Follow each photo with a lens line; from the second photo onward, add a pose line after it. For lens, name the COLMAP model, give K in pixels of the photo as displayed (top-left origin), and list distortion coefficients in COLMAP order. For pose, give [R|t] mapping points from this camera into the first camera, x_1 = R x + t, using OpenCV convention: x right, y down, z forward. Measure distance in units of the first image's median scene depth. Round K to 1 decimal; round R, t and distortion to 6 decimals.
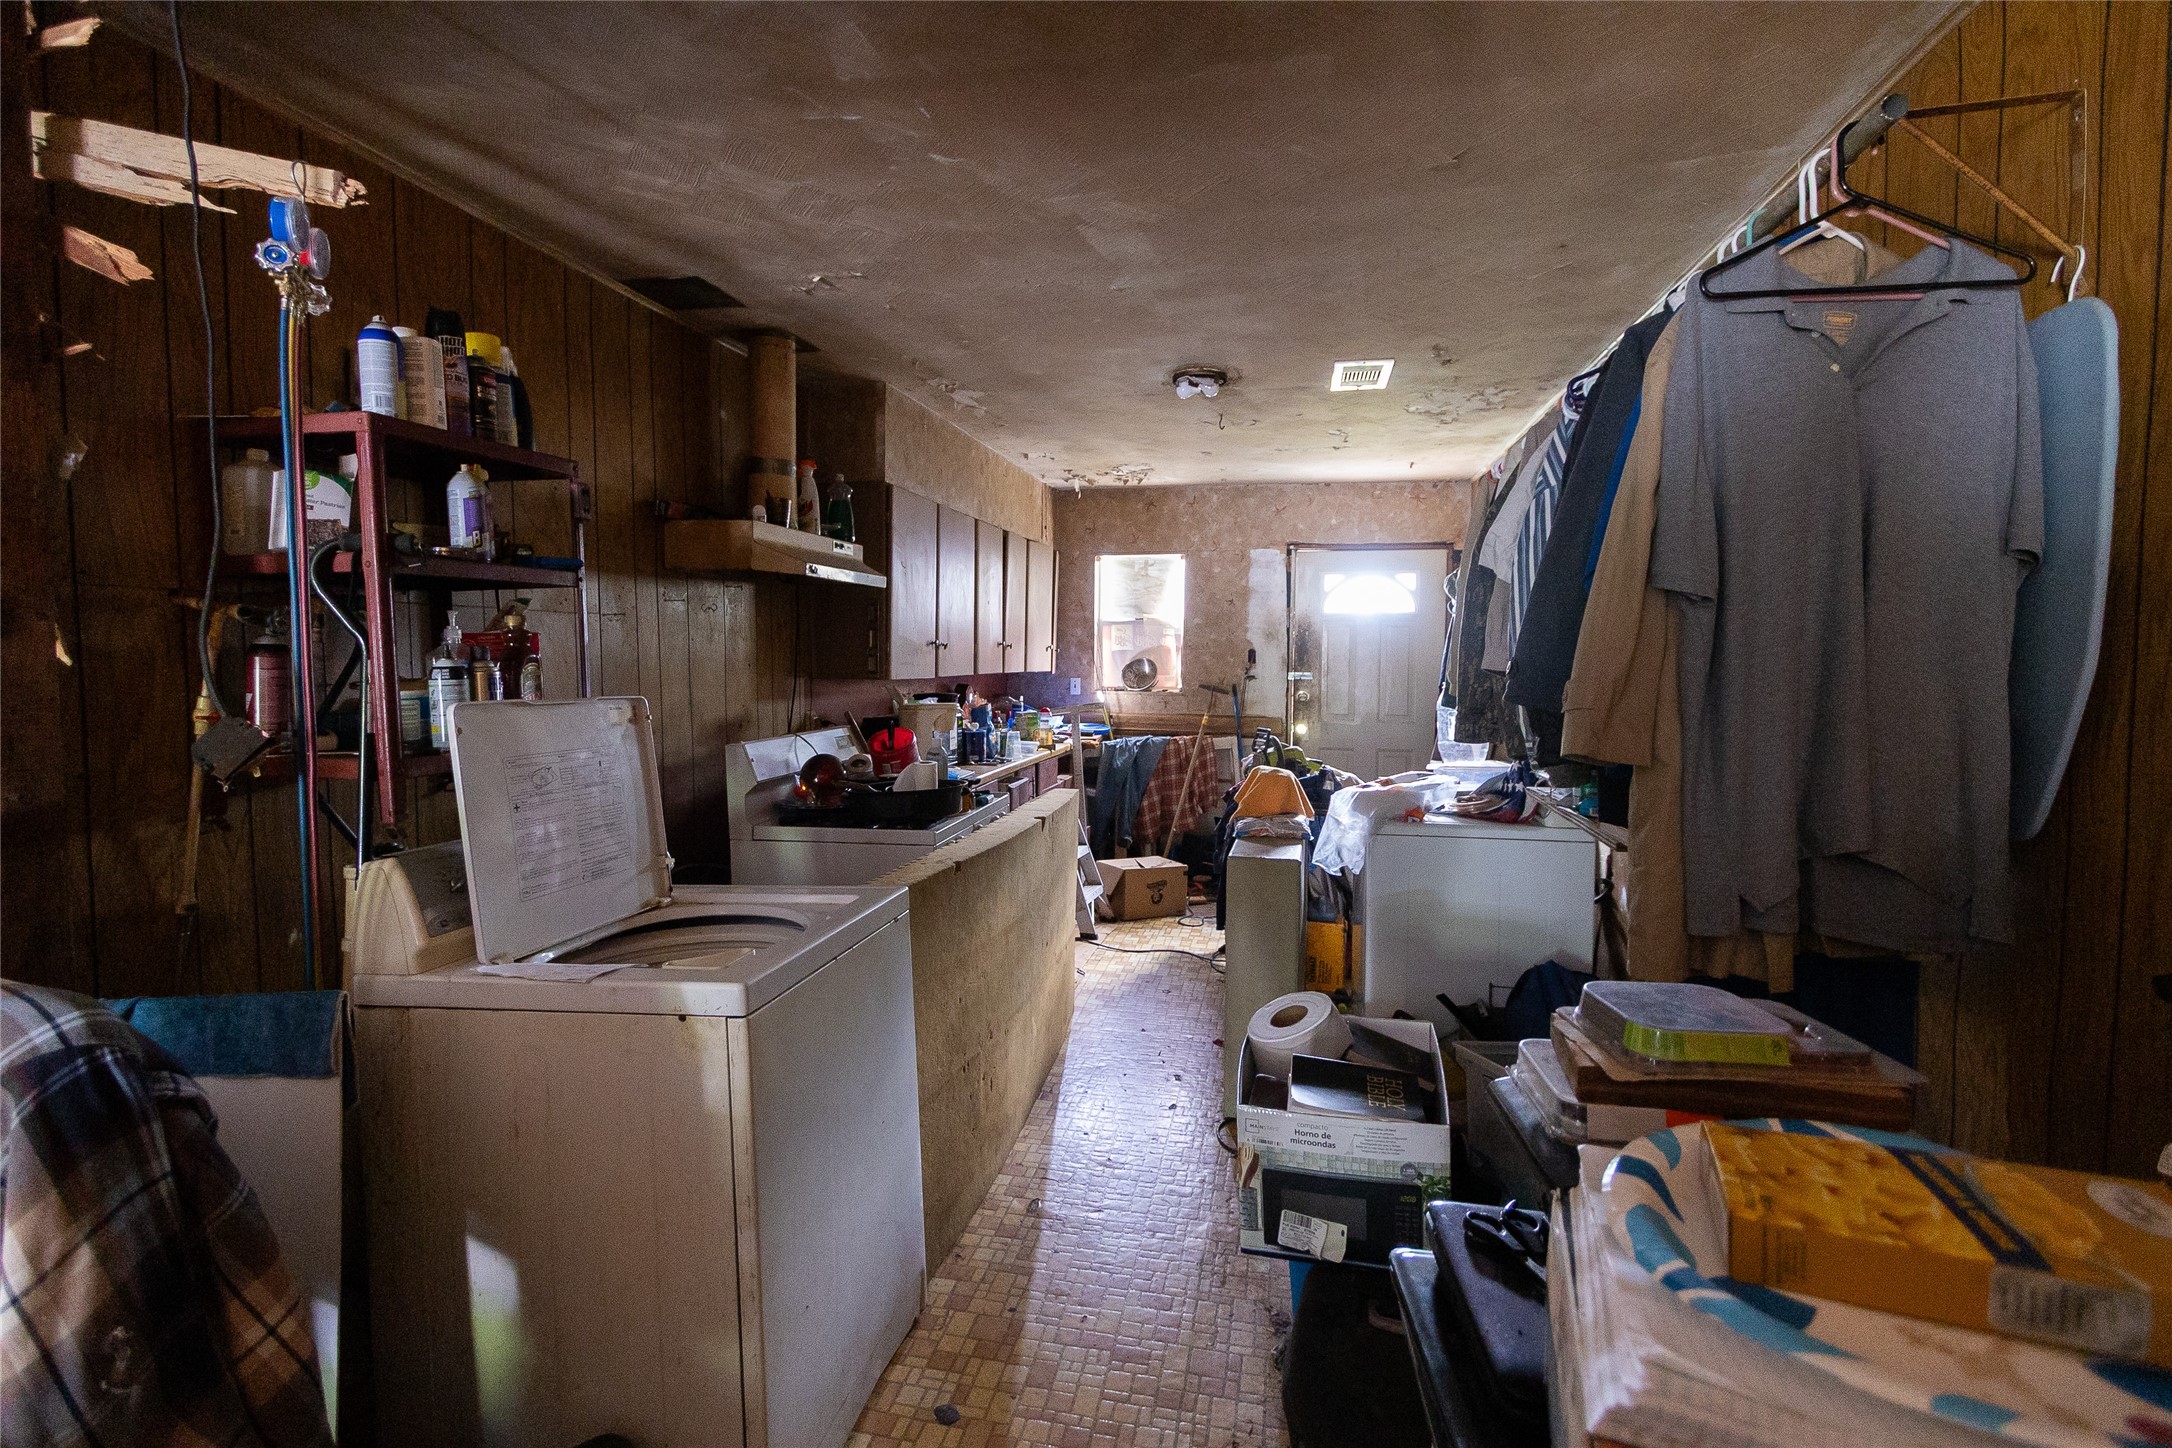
lens RADIAL K [[982.0, 0, 1079.5], [0, 982.0, 708.5], [0, 0, 1]] dist [0.005998, -0.002762]
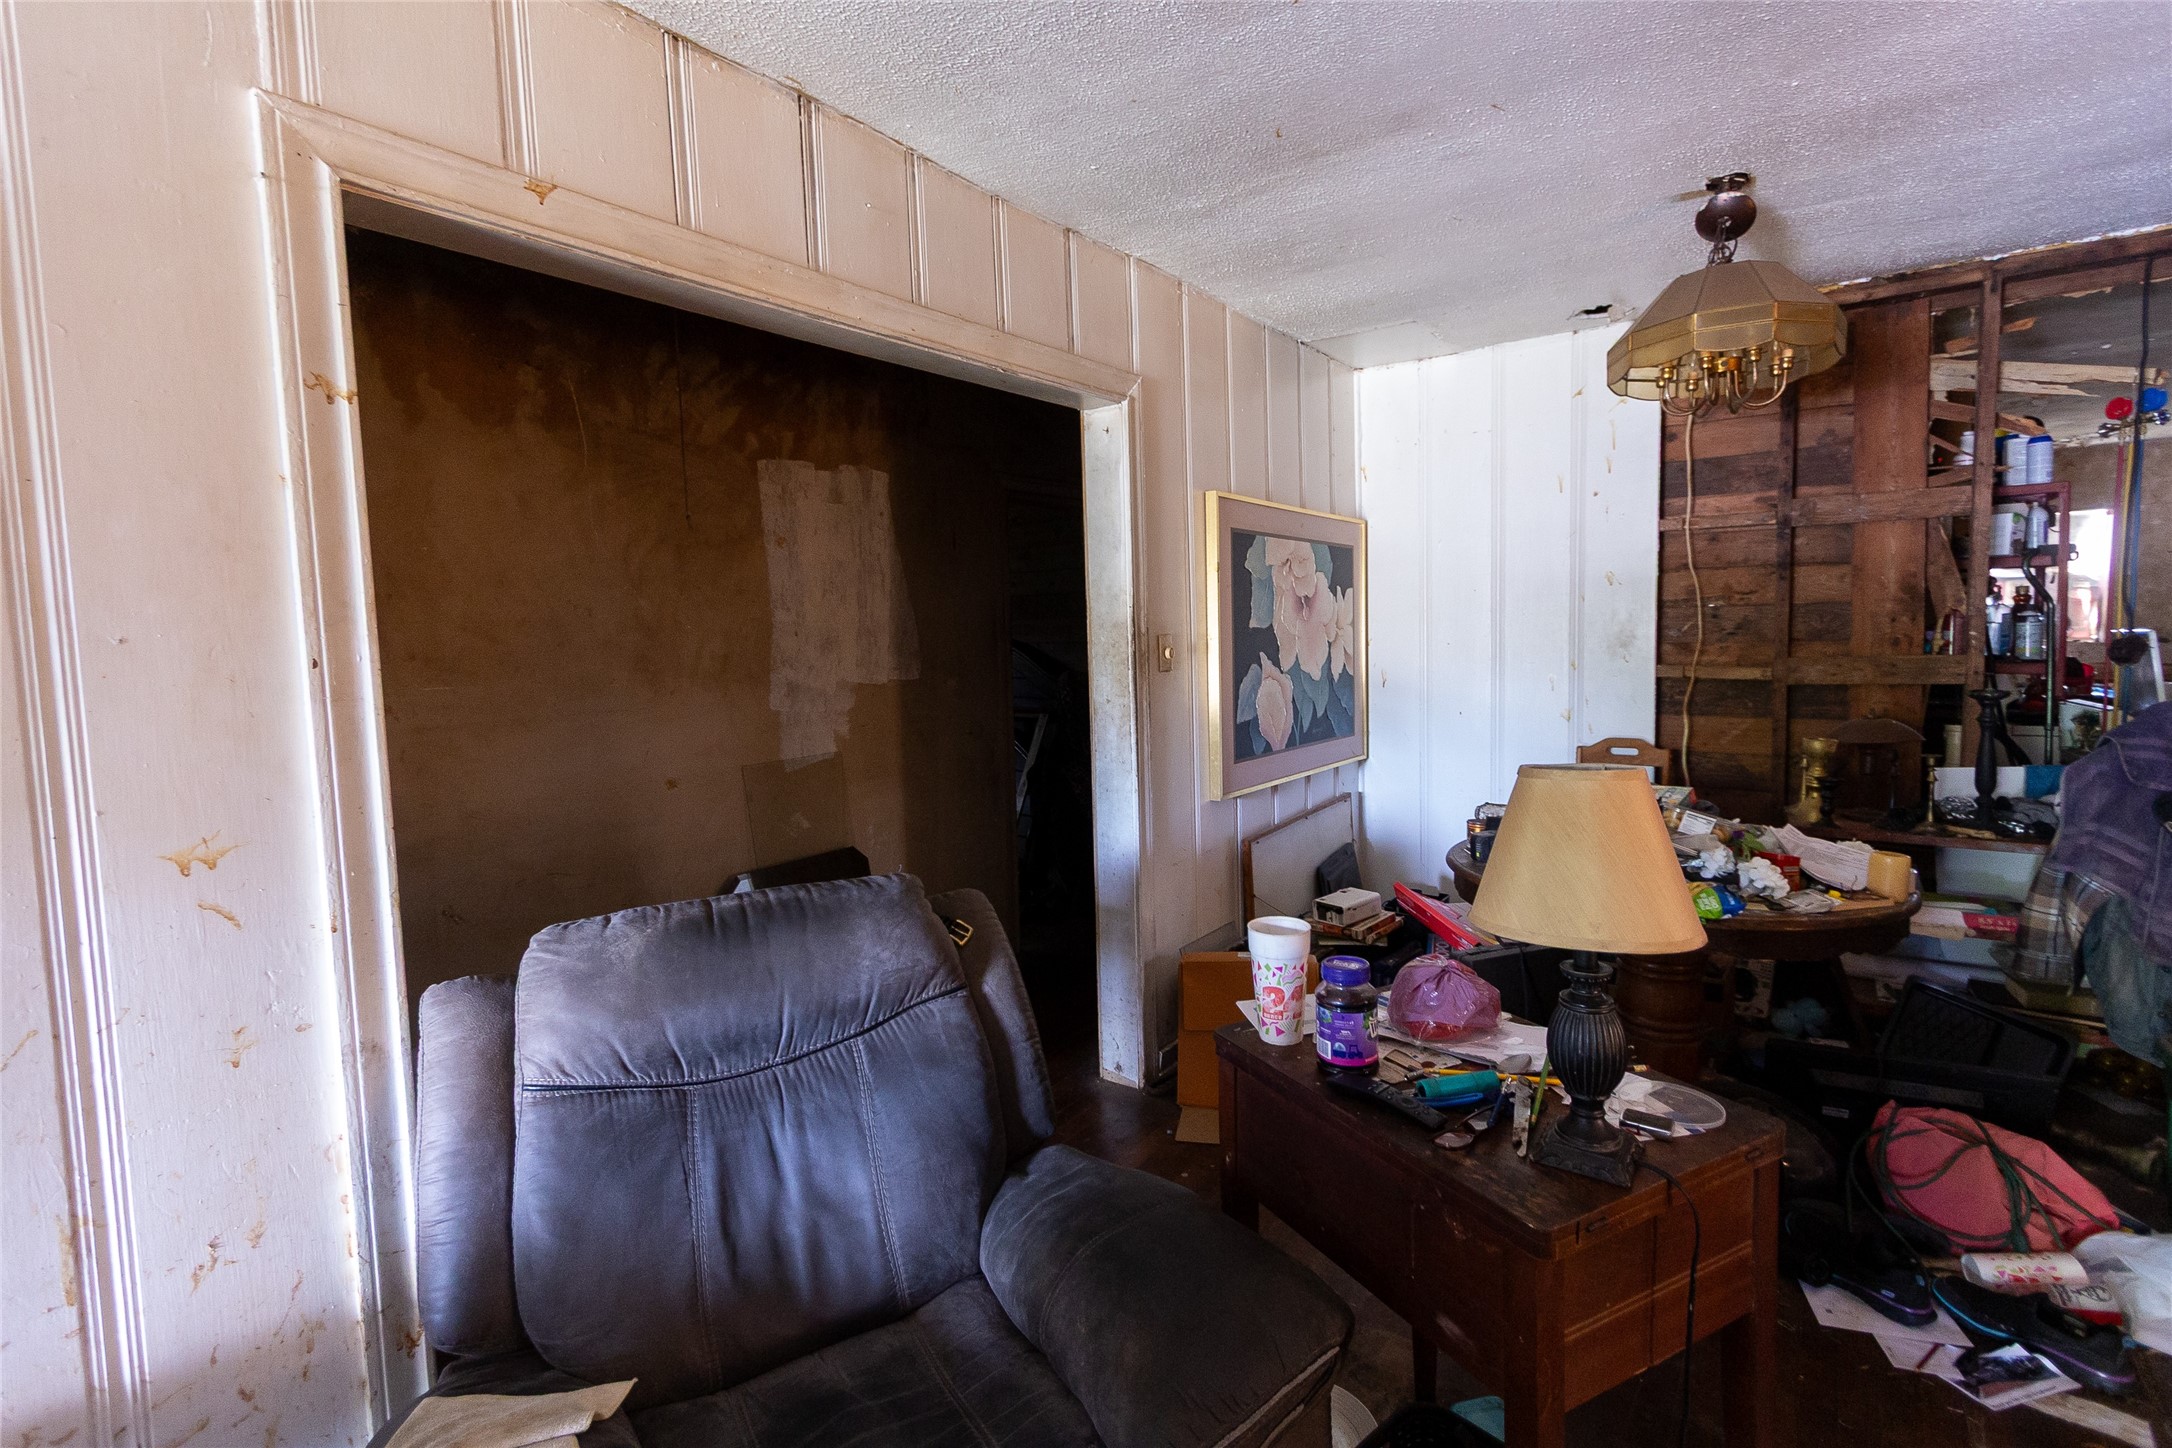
lens RADIAL K [[982.0, 0, 1075.5], [0, 982.0, 707.6], [0, 0, 1]] dist [0.005998, -0.002762]
pose [[0.897423, 0.006704, -0.441120, -0.435613], [0.001865, 0.999818, 0.018988, 0.029600], [0.441167, -0.017863, 0.897247, -0.432588]]
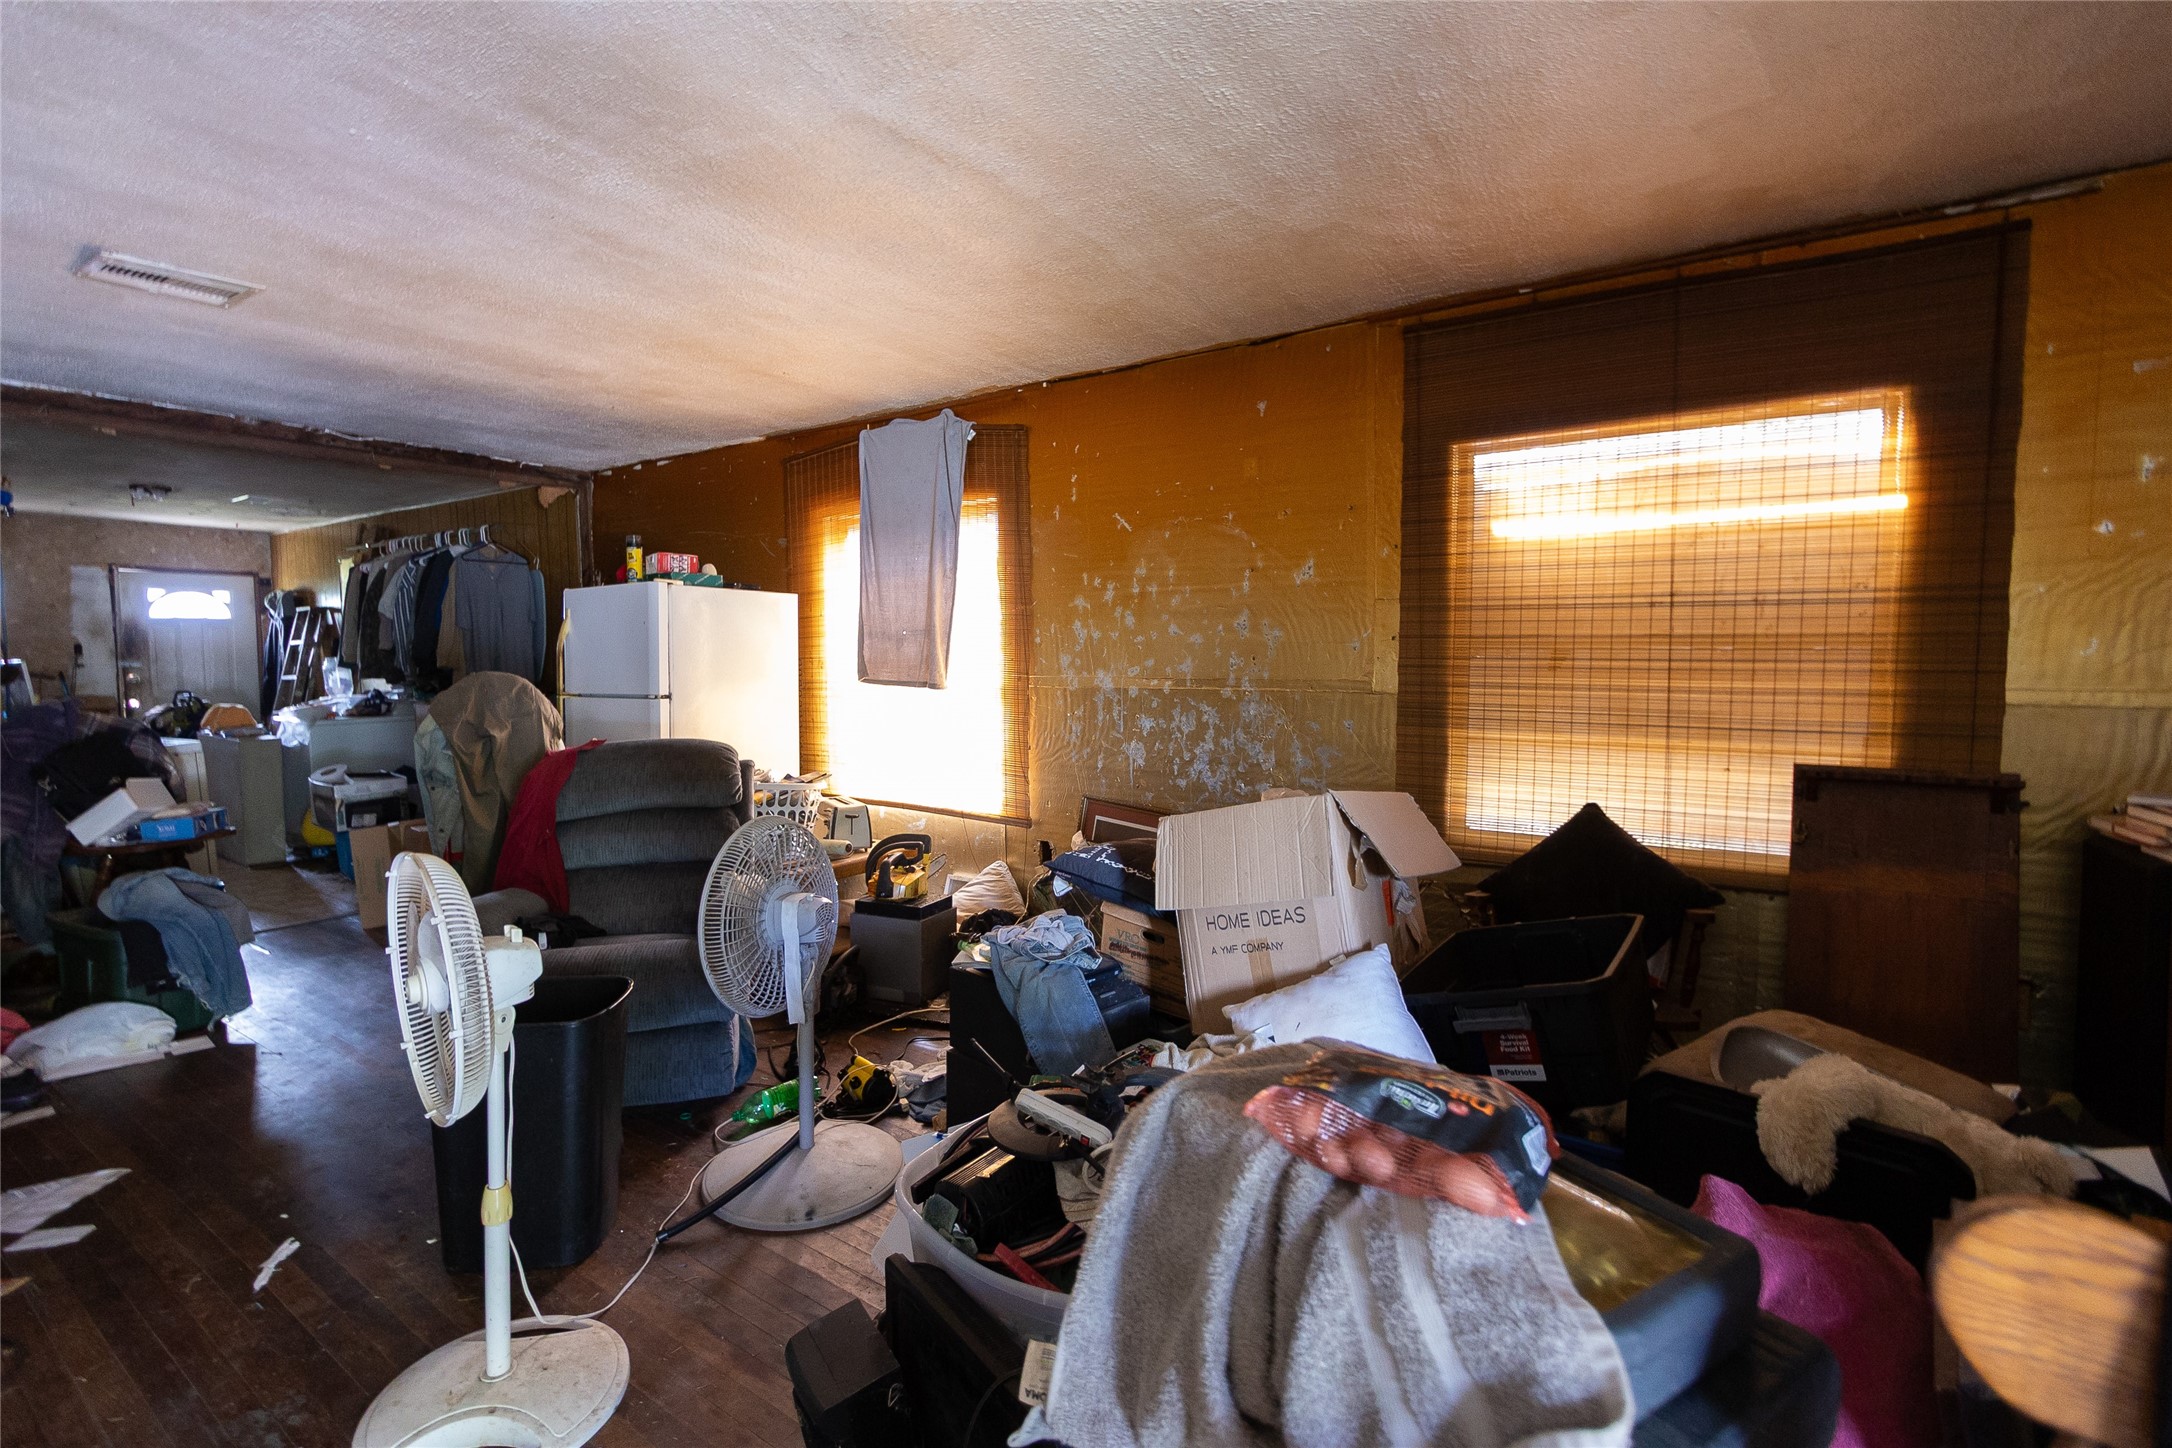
lens RADIAL K [[982.0, 0, 1077.1], [0, 982.0, 703.1], [0, 0, 1]] dist [0.005998, -0.002762]
pose [[0.387375, -0.055774, 0.920234, -0.530095], [0.061625, 0.997502, 0.034516, 0.055331], [-0.919861, 0.043338, 0.389844, -0.729486]]
